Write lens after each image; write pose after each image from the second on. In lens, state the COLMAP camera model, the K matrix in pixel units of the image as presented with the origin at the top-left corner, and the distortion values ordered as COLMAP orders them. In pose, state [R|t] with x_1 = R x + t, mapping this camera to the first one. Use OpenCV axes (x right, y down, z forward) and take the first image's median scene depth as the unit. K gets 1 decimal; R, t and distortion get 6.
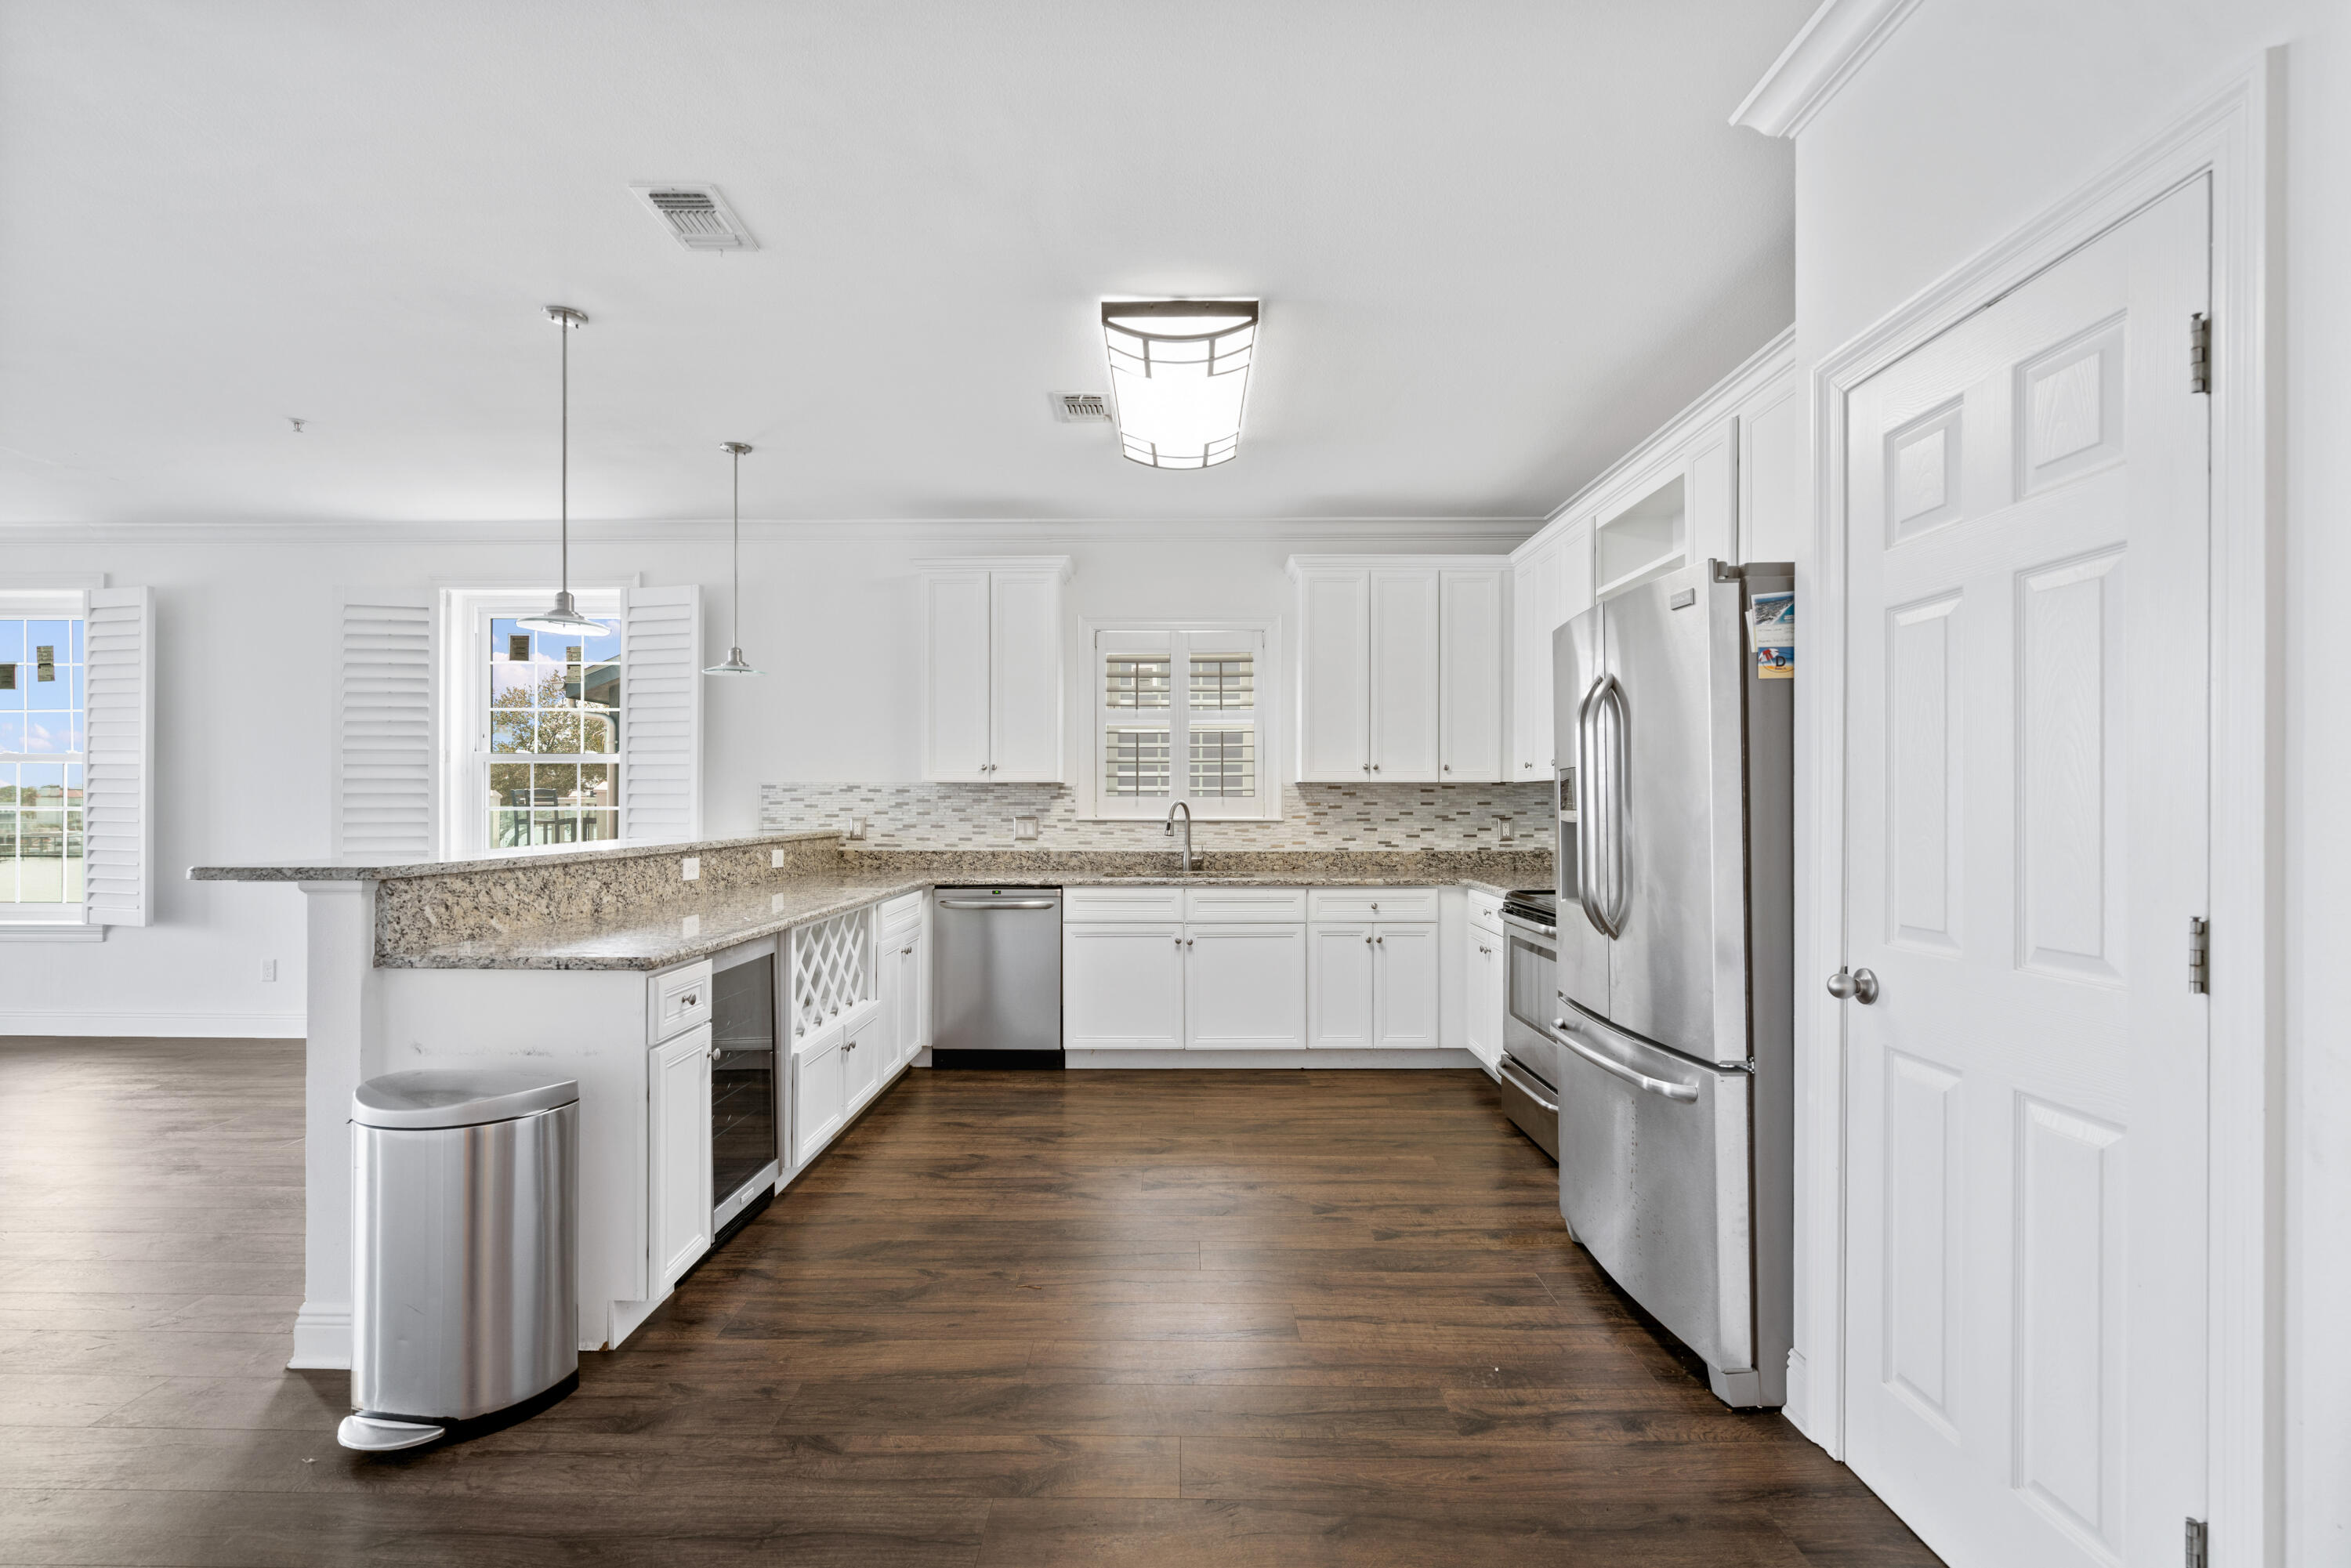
lens RADIAL K [[1076.6, 0, 1178.2], [0, 1076.6, 803.7], [0, 0, 1]] dist [-0.014034, 0.007388]
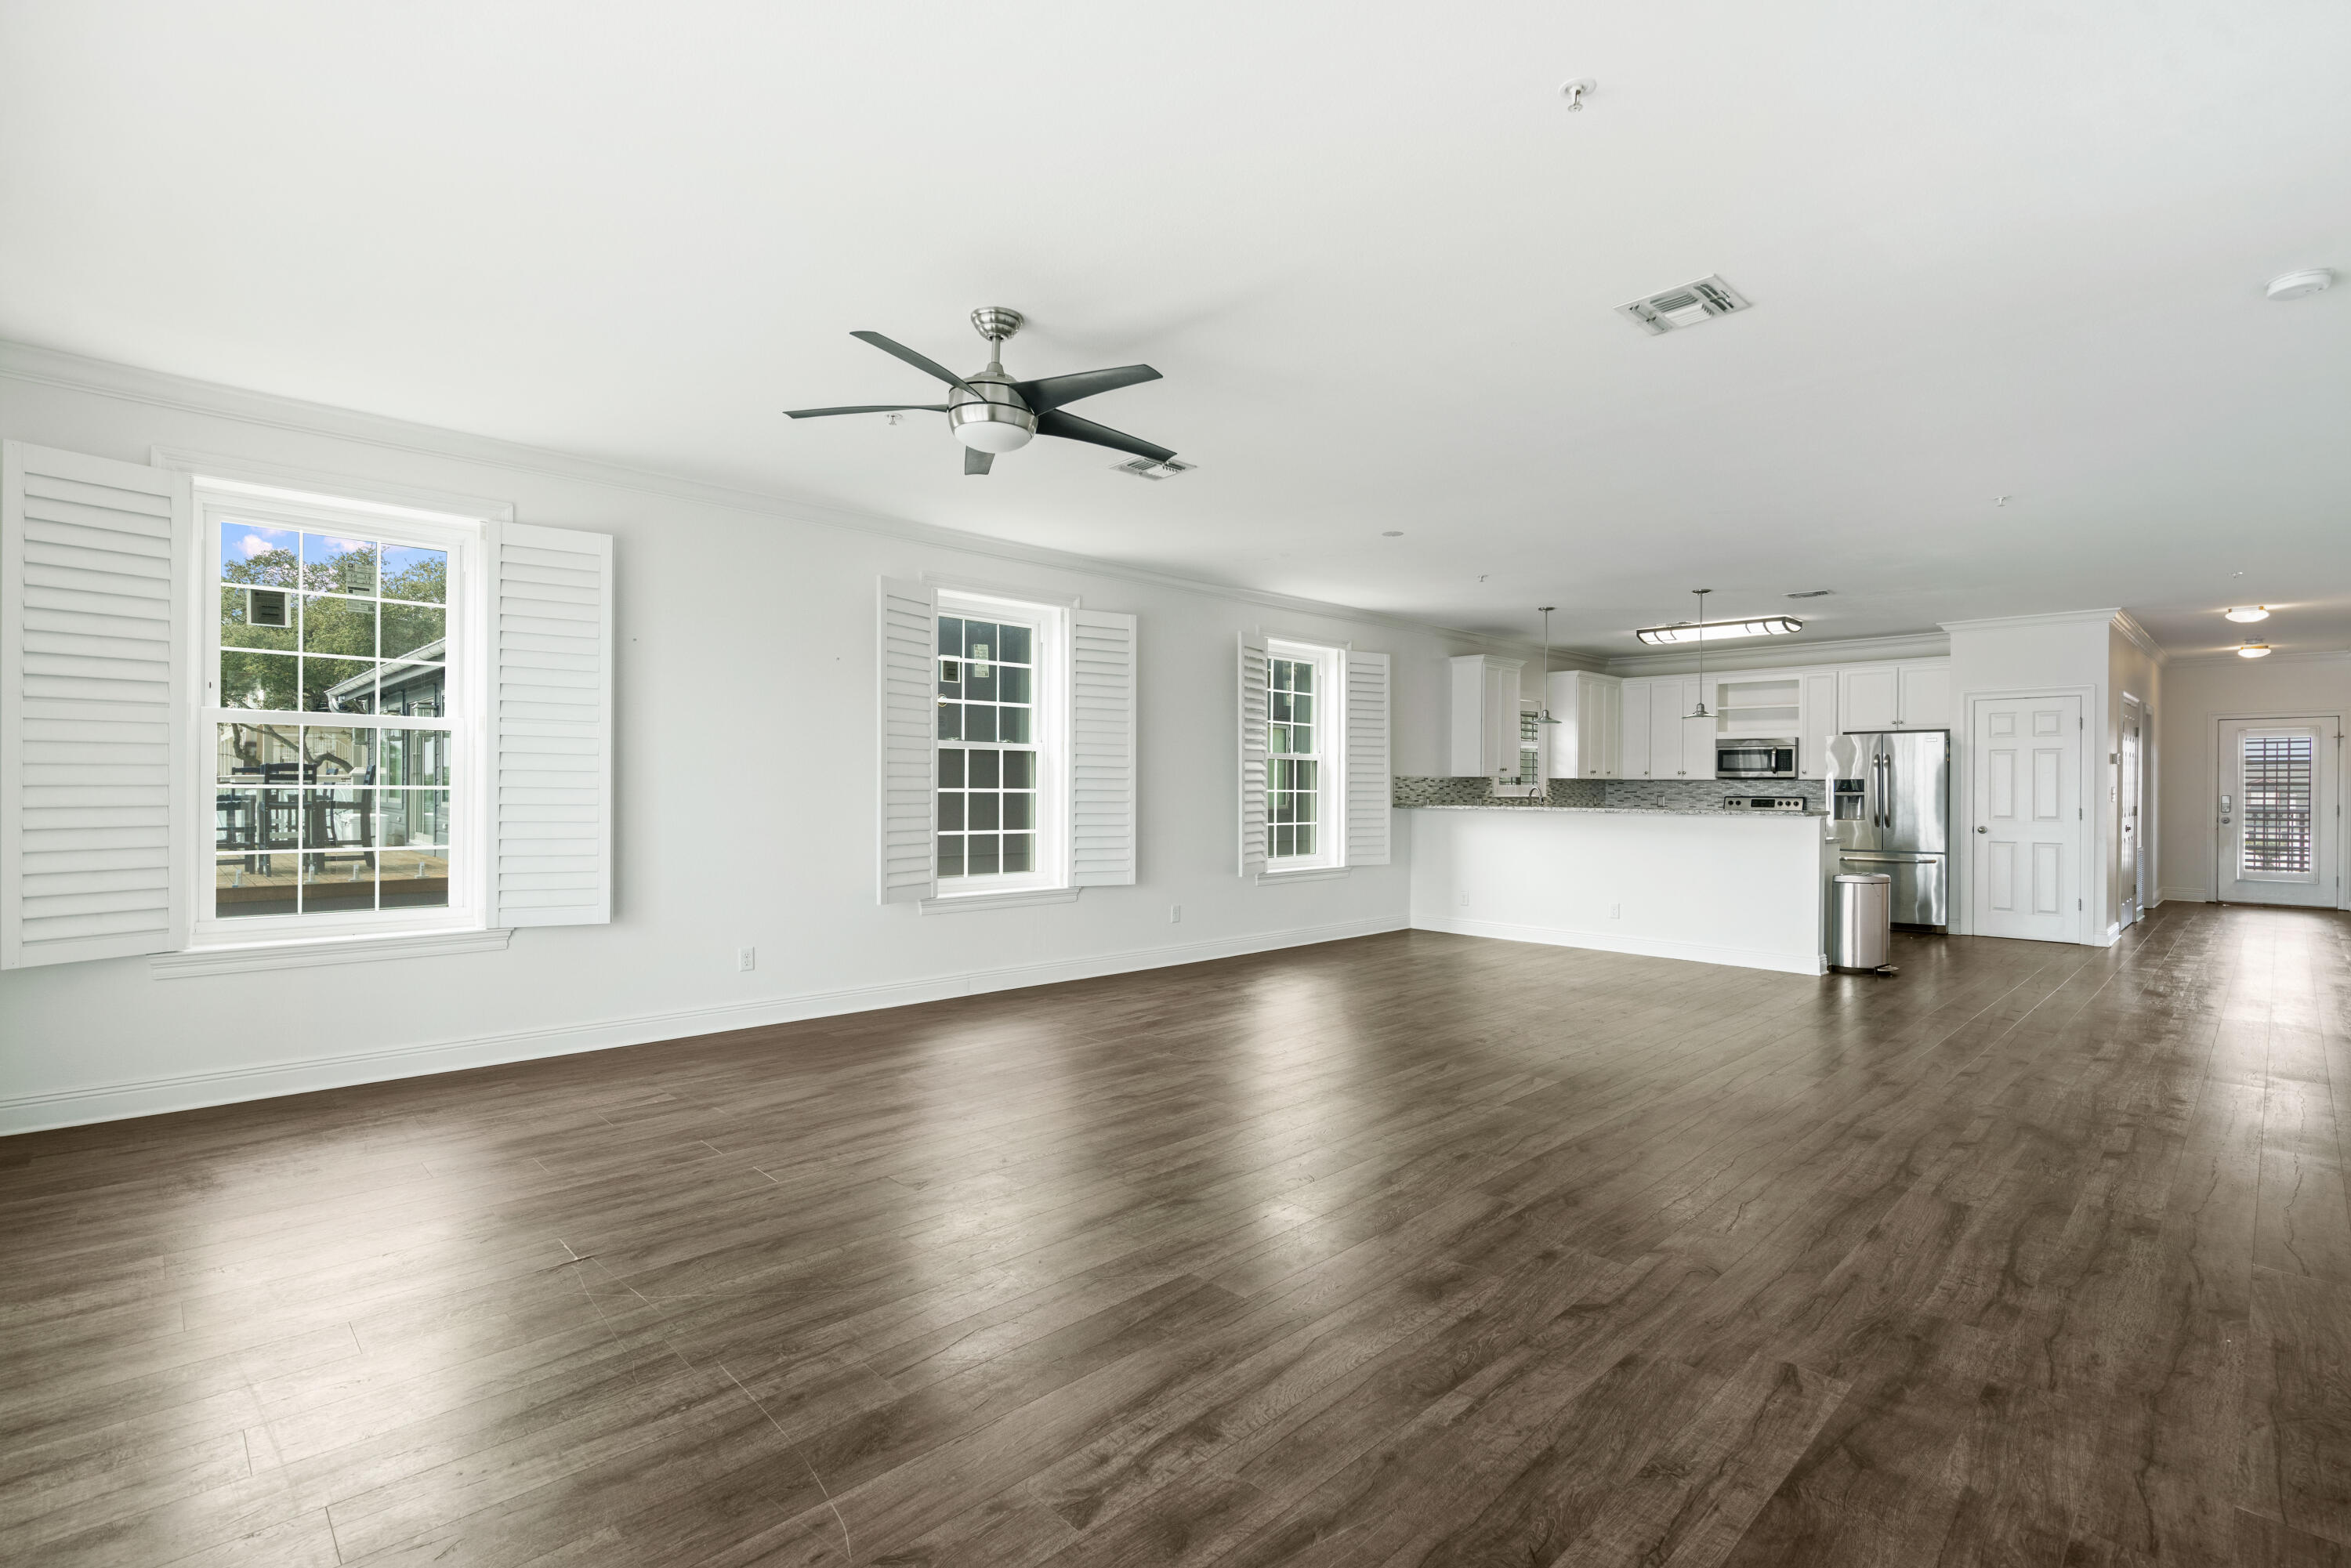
lens RADIAL K [[1076.6, 0, 1200.8], [0, 1076.6, 795.3], [0, 0, 1]] dist [-0.014034, 0.007388]
pose [[0.703333, -0.001537, 0.710859, -2.243192], [-0.004142, 0.999972, 0.006261, 0.002078], [-0.710849, -0.007348, 0.703307, 0.062811]]
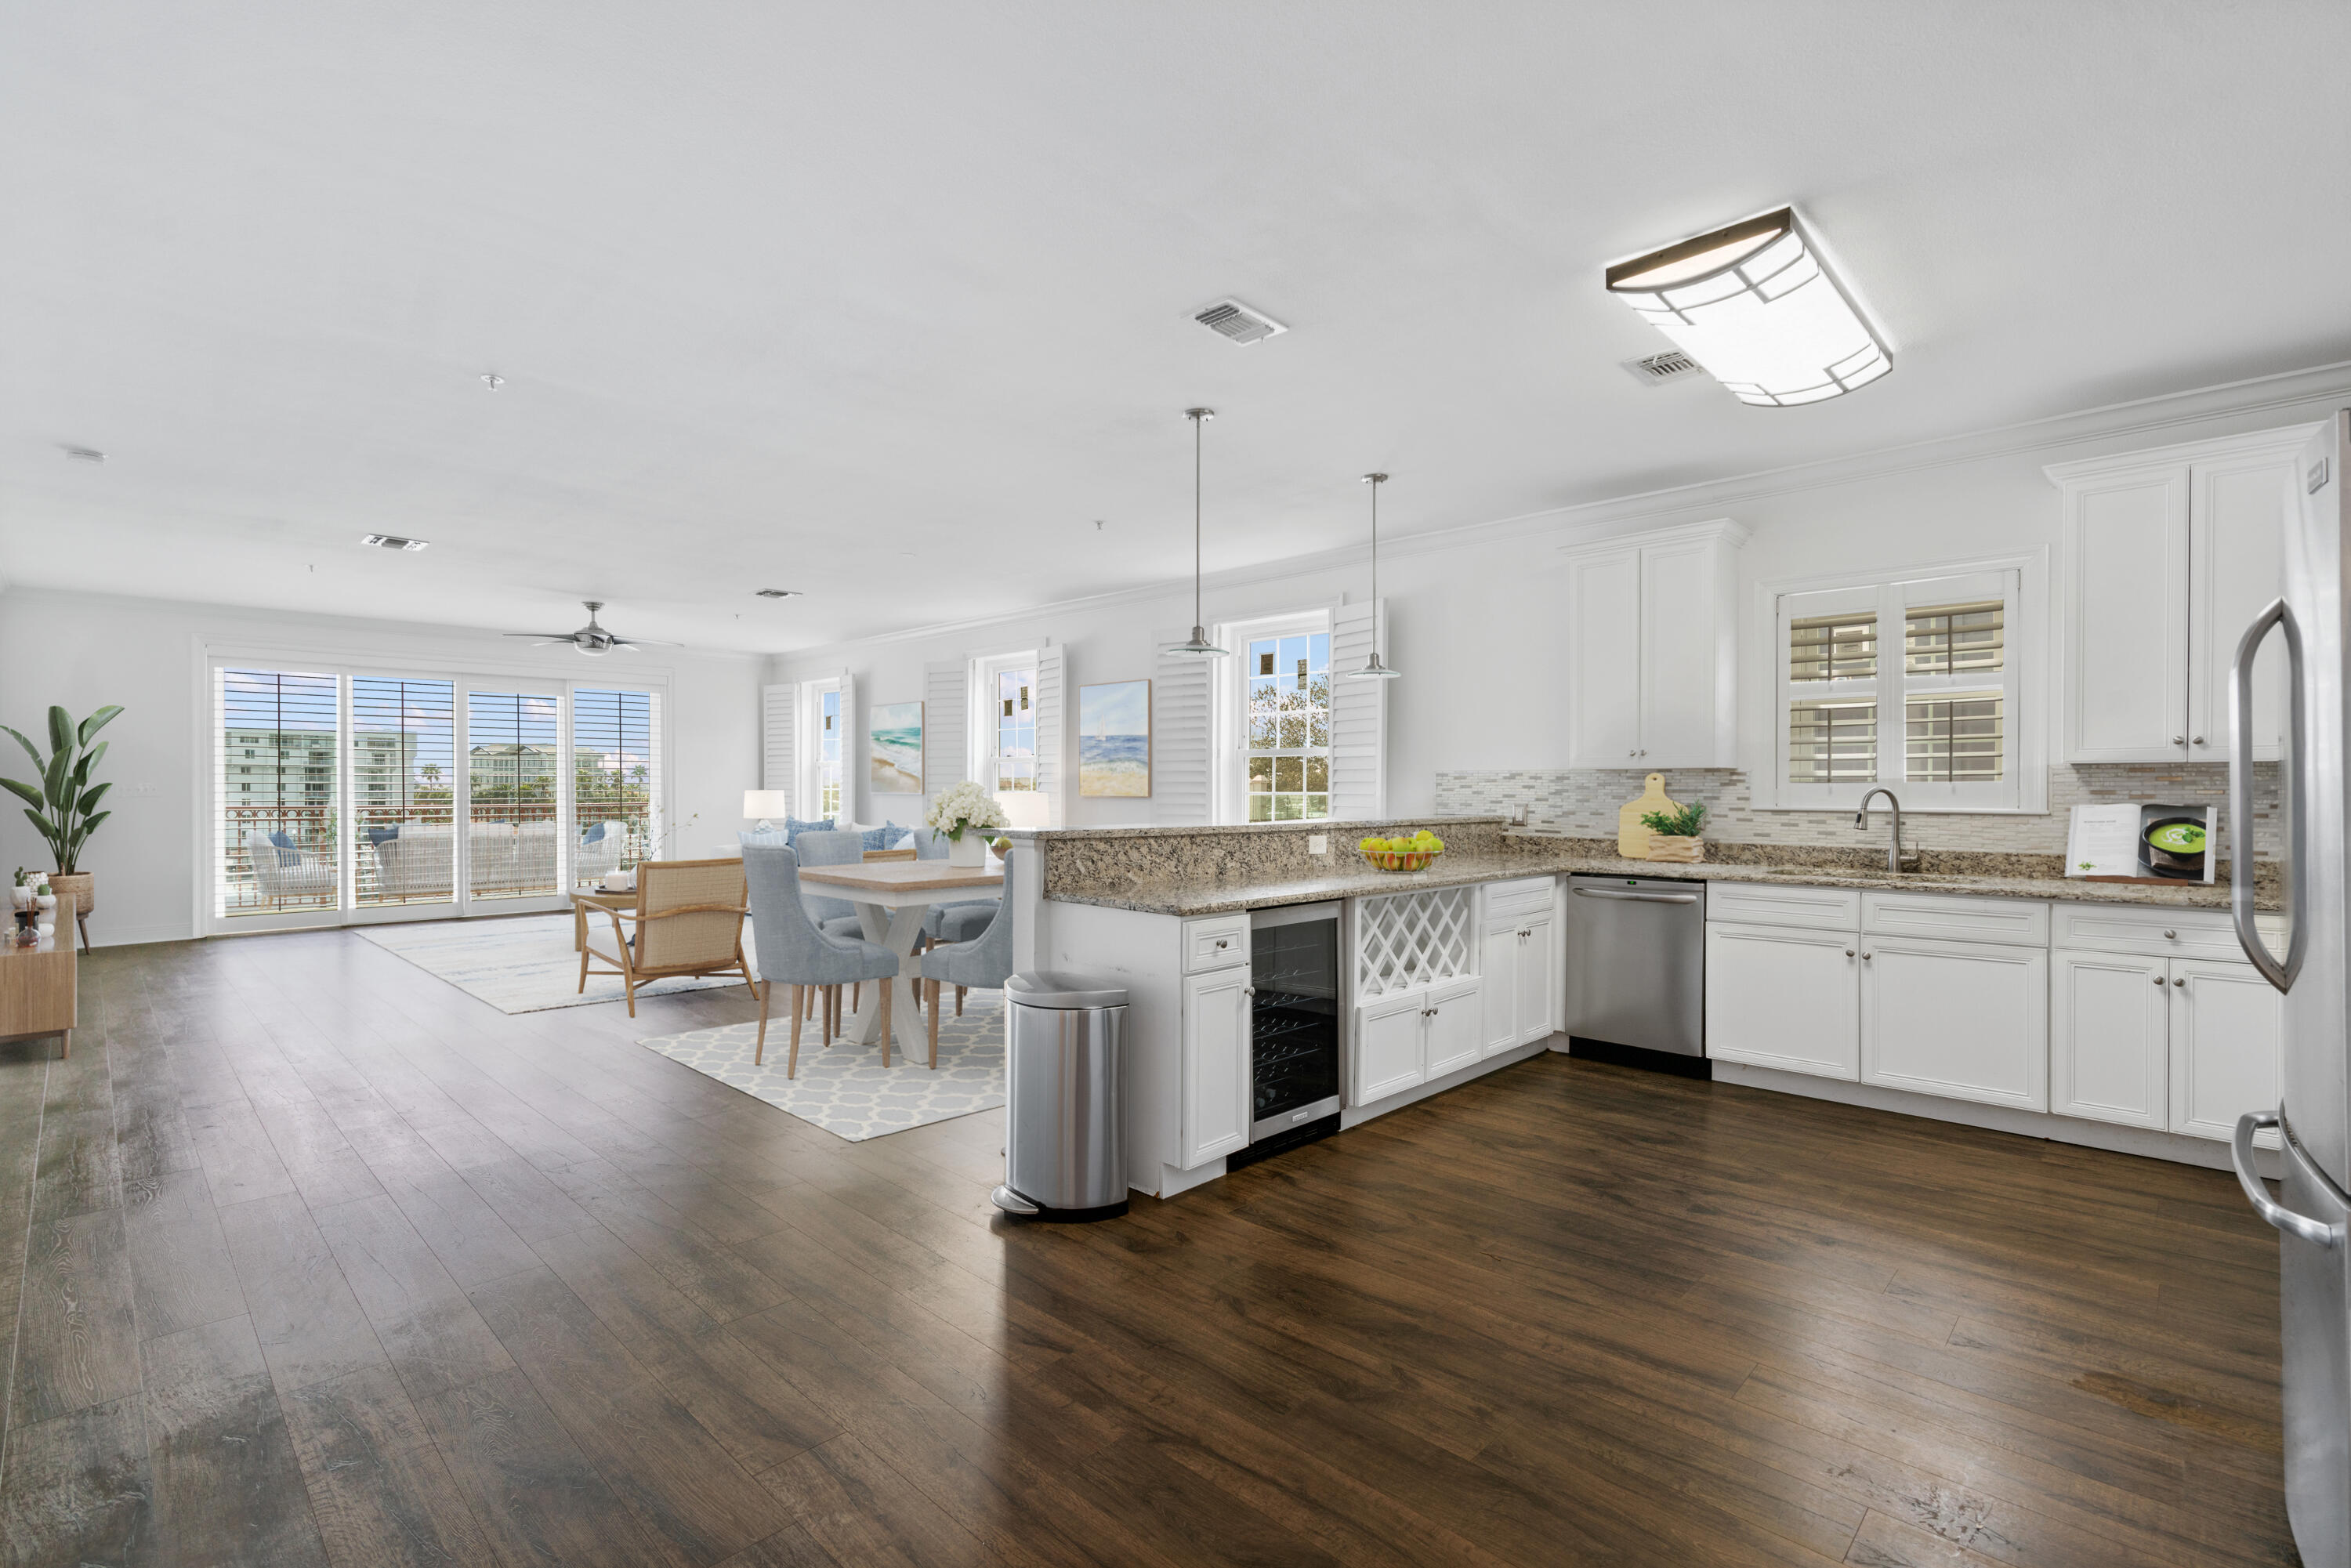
lens RADIAL K [[1076.6, 0, 1158.2], [0, 1076.6, 789.9], [0, 0, 1]] dist [-0.014034, 0.007388]
pose [[0.717270, 0.001520, -0.696794, 0.218755], [-0.002944, 0.999995, -0.000850, 0.001779], [0.696789, 0.002661, 0.717271, 0.021556]]
